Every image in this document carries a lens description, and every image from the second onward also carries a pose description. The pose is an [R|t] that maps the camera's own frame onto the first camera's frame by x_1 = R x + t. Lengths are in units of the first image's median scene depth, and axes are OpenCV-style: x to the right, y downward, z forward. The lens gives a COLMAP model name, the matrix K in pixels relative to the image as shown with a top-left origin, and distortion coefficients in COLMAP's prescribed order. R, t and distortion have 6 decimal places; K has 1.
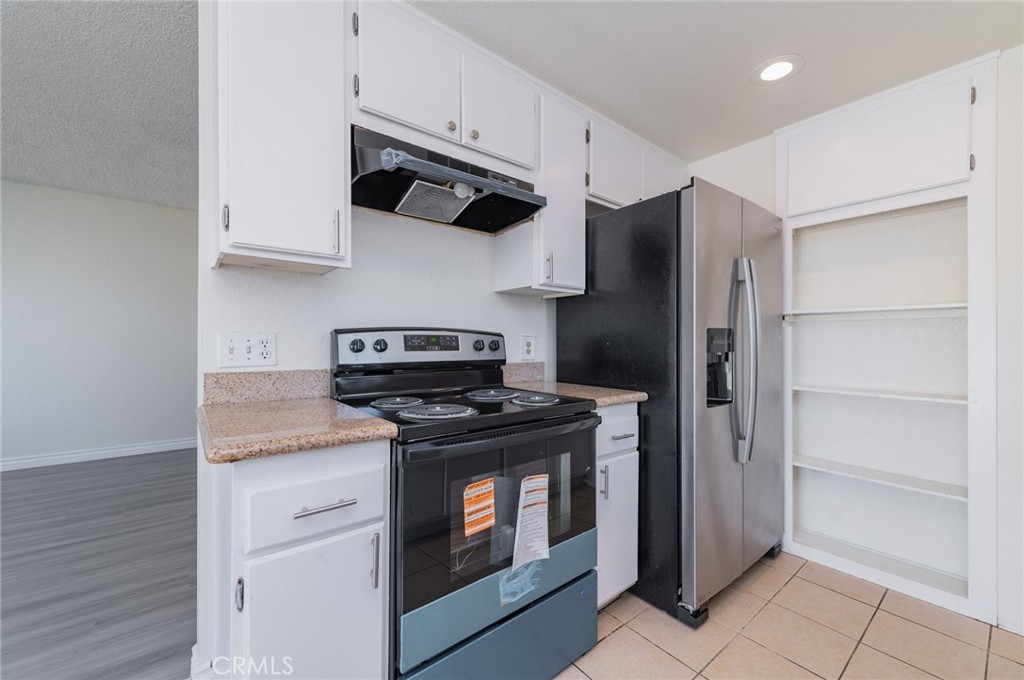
lens RADIAL K [[404.8, 0, 513.3], [0, 404.8, 341.7], [0, 0, 1]] dist [0.007751, -0.001089]
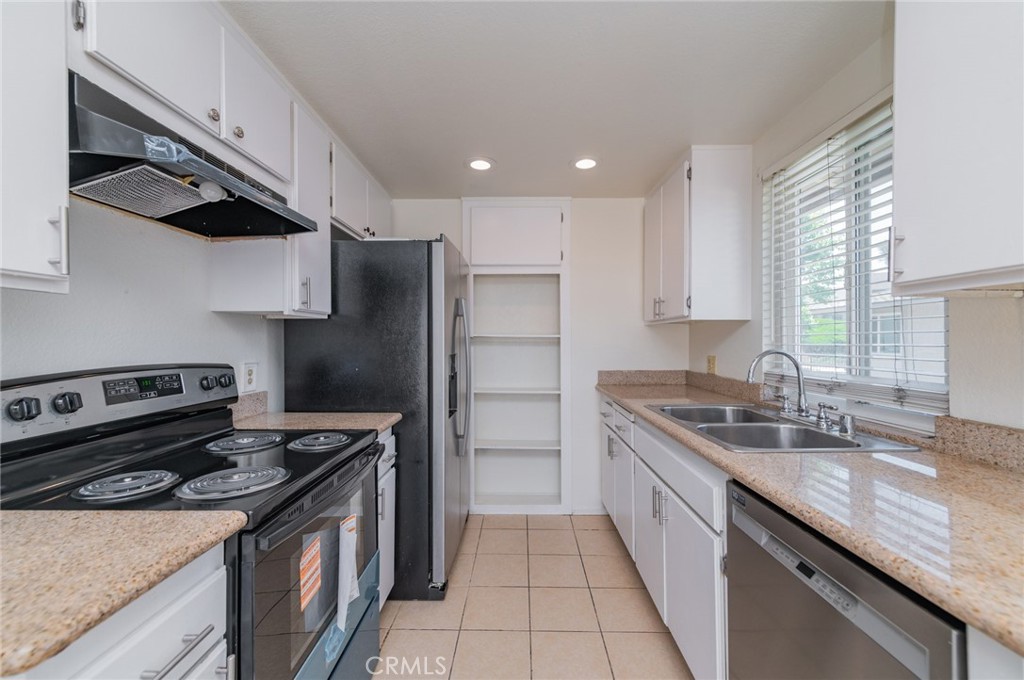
lens RADIAL K [[404.8, 0, 516.0], [0, 404.8, 336.6], [0, 0, 1]] dist [0.007751, -0.001089]
pose [[0.637055, -0.000531, 0.770818, -0.323720], [0.004353, 0.999986, -0.002909, -0.078842], [-0.770806, 0.005209, 0.637048, 0.035253]]
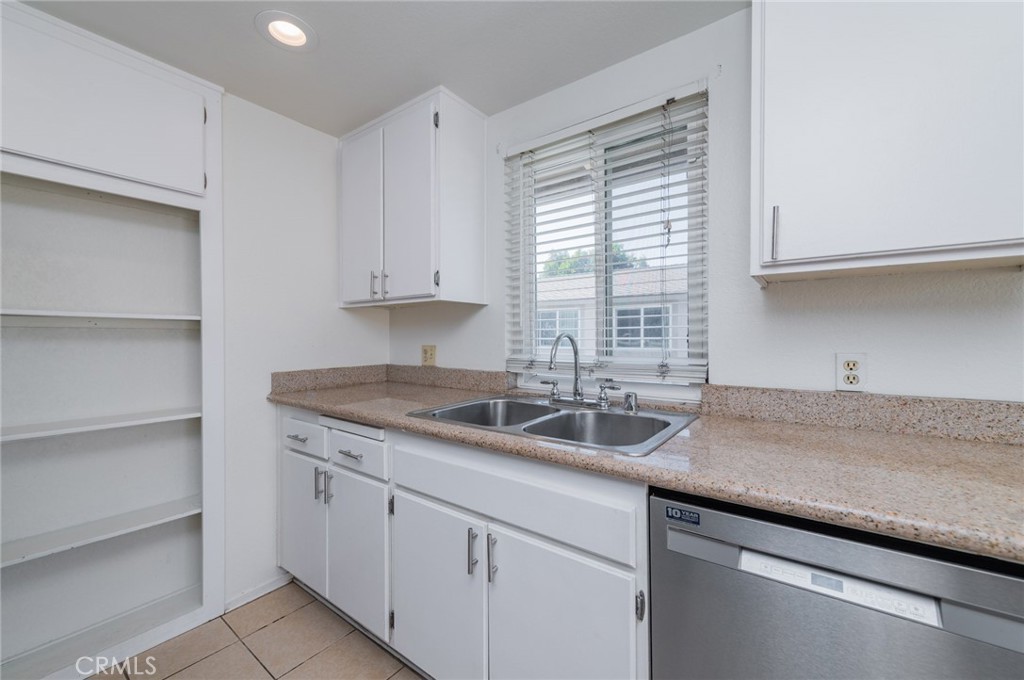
lens RADIAL K [[404.8, 0, 514.7], [0, 404.8, 333.8], [0, 0, 1]] dist [0.007751, -0.001089]
pose [[-0.249630, -0.003431, 0.968335, -0.064192], [-0.000732, 0.999994, 0.003354, -0.052450], [-0.968341, 0.000128, -0.249631, 0.458763]]
